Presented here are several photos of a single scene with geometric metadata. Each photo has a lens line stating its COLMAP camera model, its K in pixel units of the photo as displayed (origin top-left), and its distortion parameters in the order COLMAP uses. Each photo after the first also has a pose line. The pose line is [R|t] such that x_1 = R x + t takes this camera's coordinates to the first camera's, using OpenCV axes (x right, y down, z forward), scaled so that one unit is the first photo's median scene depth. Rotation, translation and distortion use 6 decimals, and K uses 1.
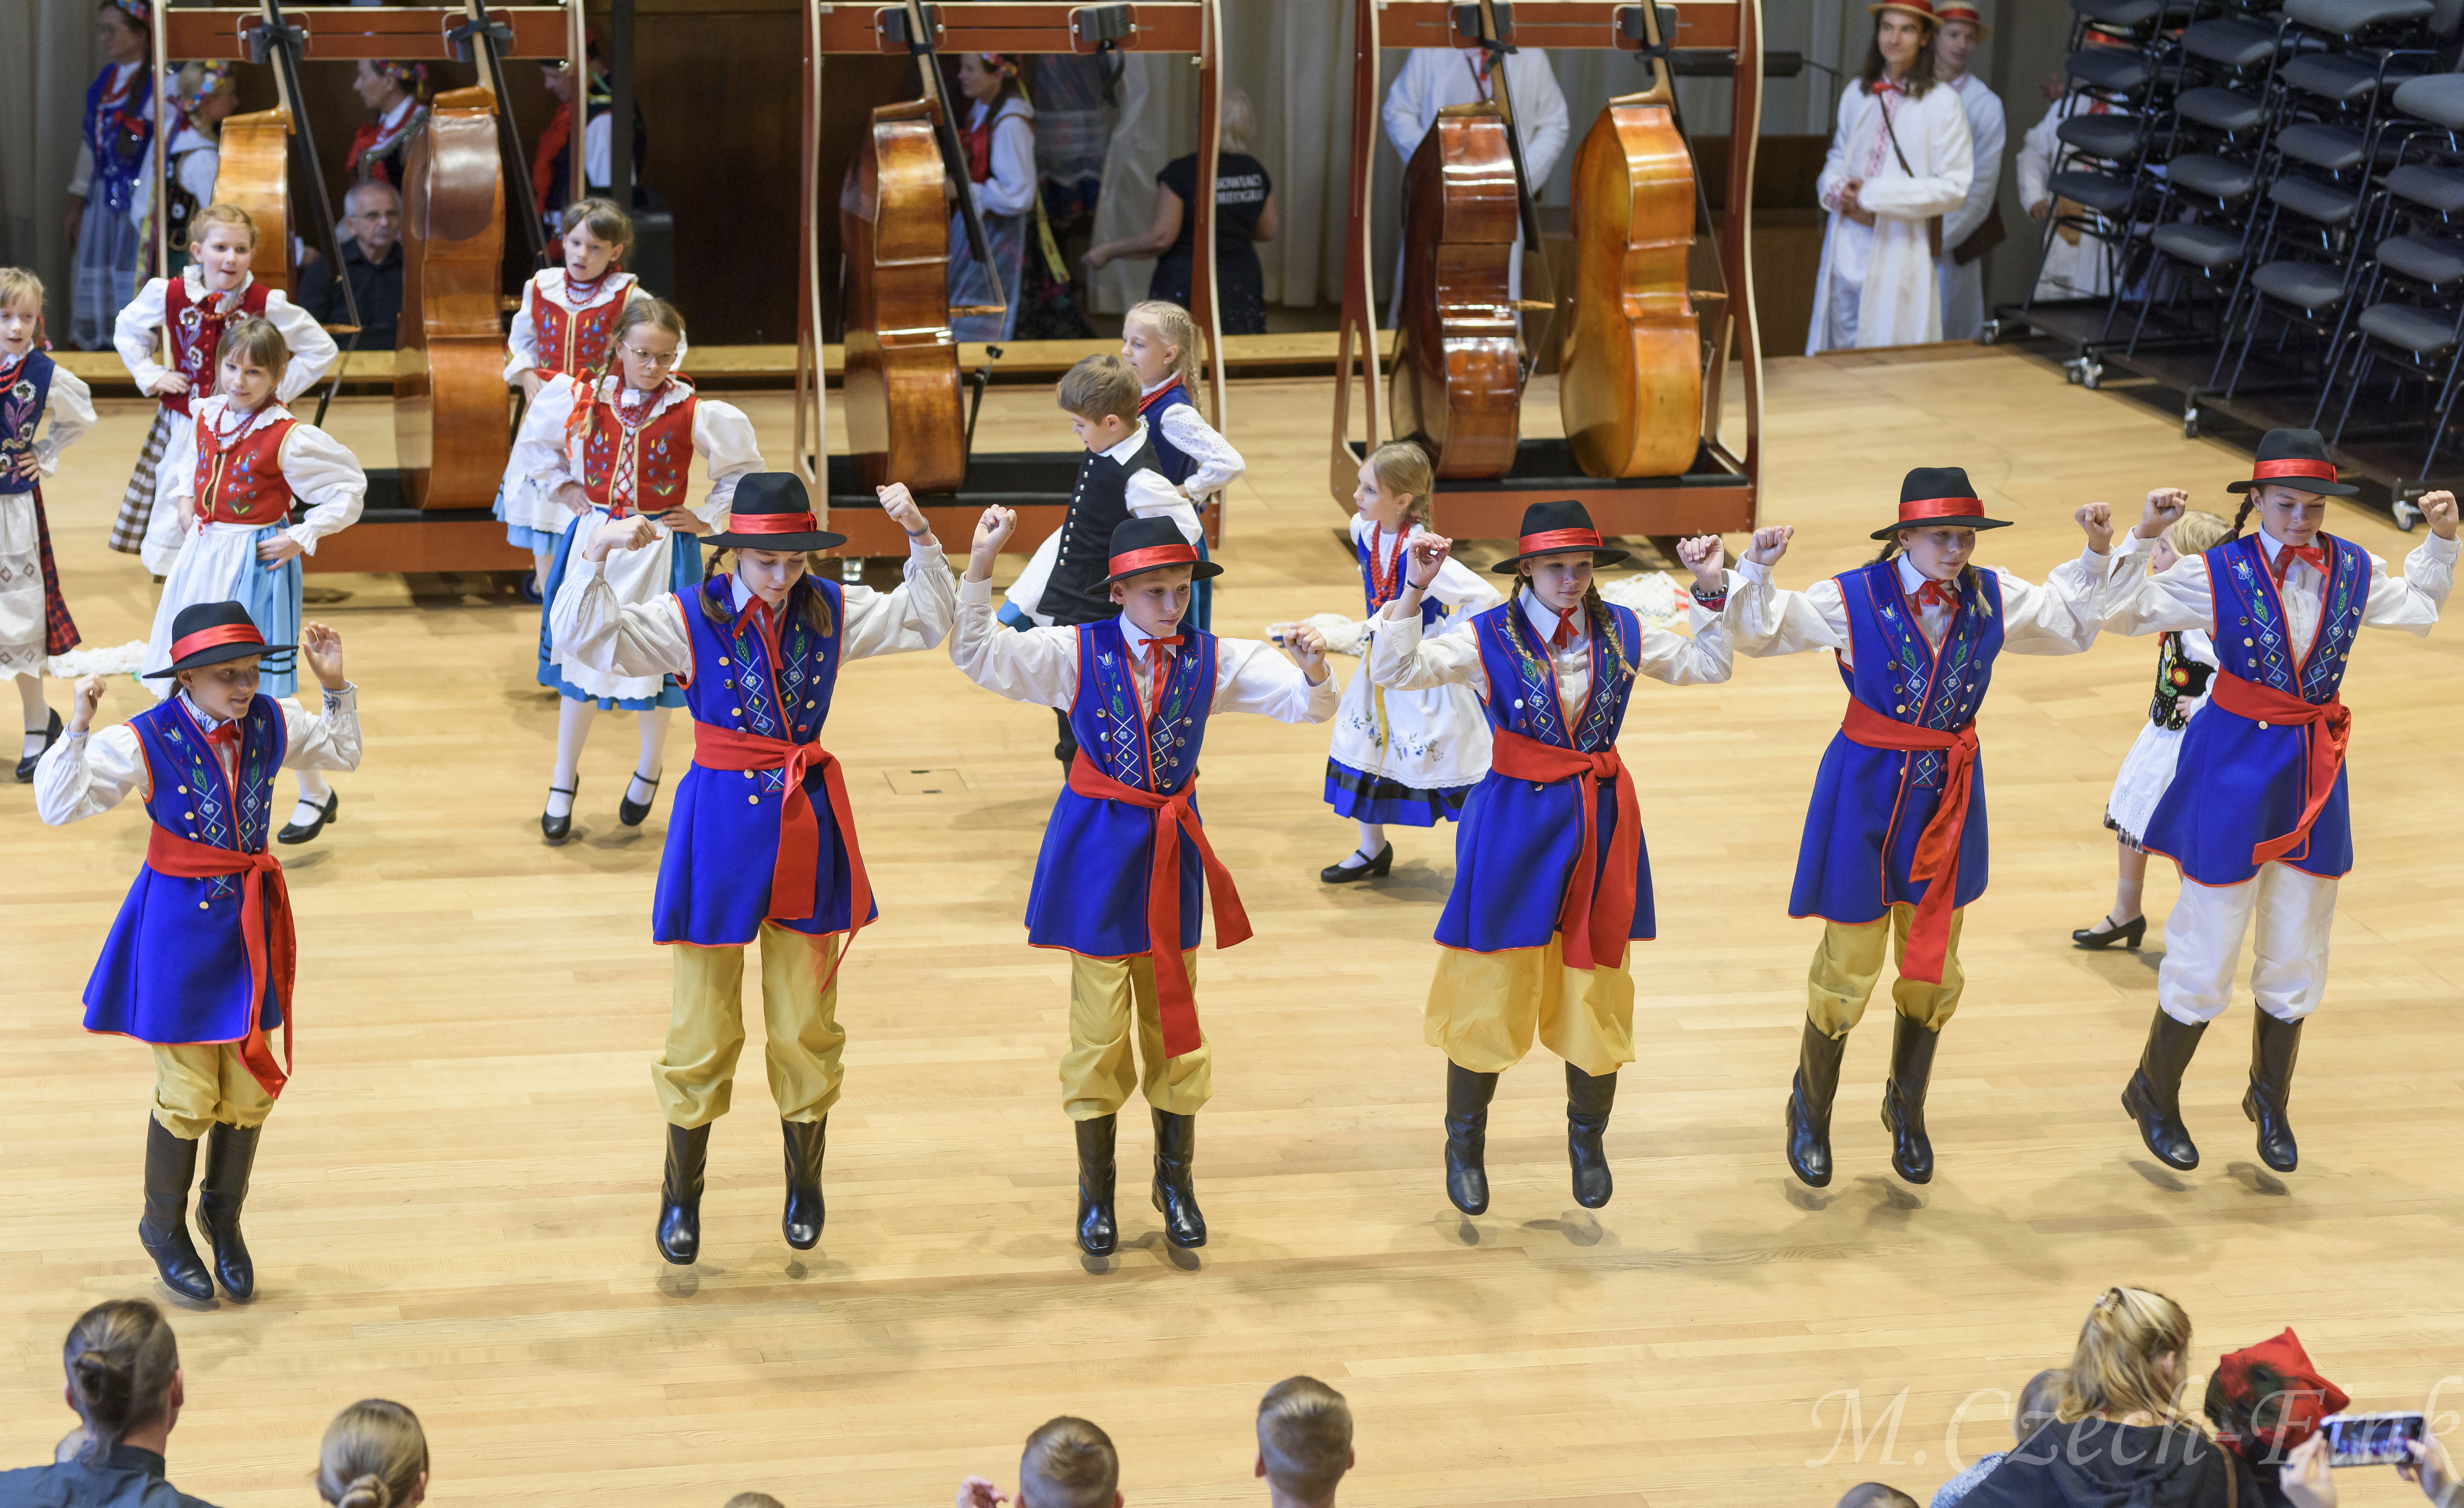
lens RADIAL K [[5885.0, 0, 1232.0], [0, 5885.0, 754.0], [0, 0, 1]] dist [-0.034838, 0.564912]
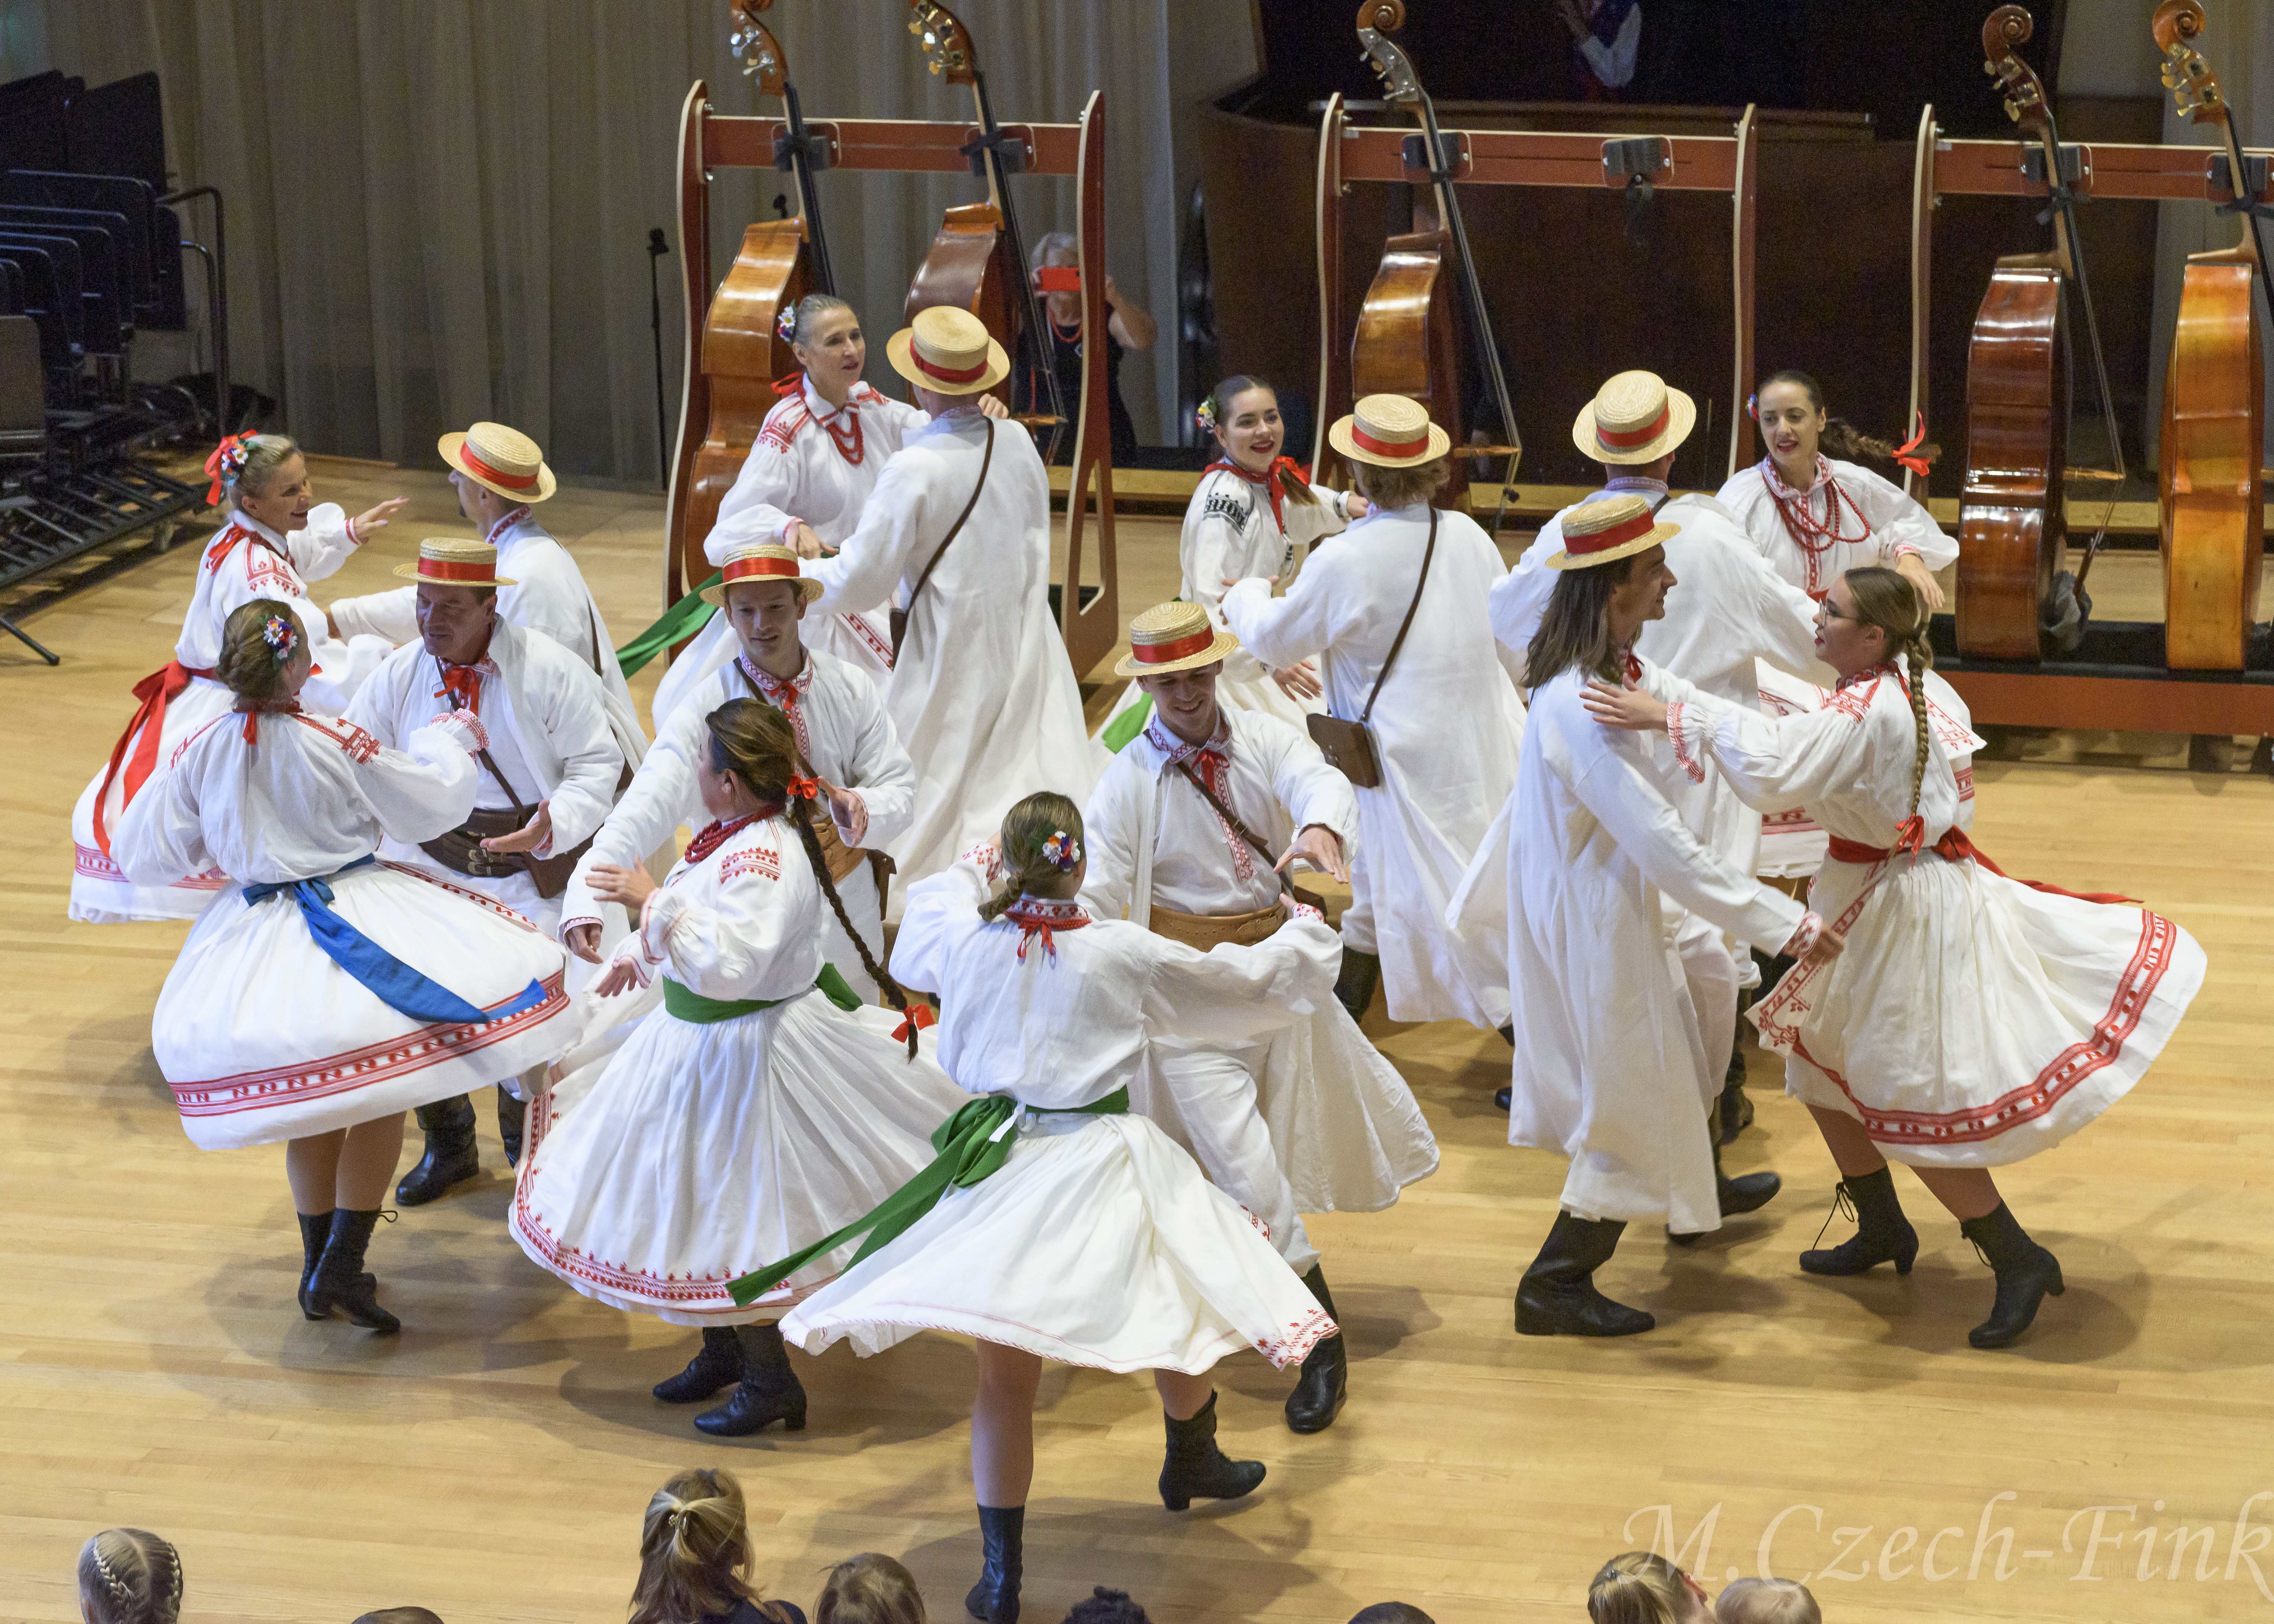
lens RADIAL K [[6073.1, 0, 1137.0], [0, 6073.1, 812.0], [0, 0, 1]] dist [0.039705, -1.059566]
pose [[0.894218, 0.074392, -0.441408, 0.348301], [-0.082101, 0.996623, 0.001641, -0.013418], [0.440039, 0.034772, 0.897305, 0.085228]]
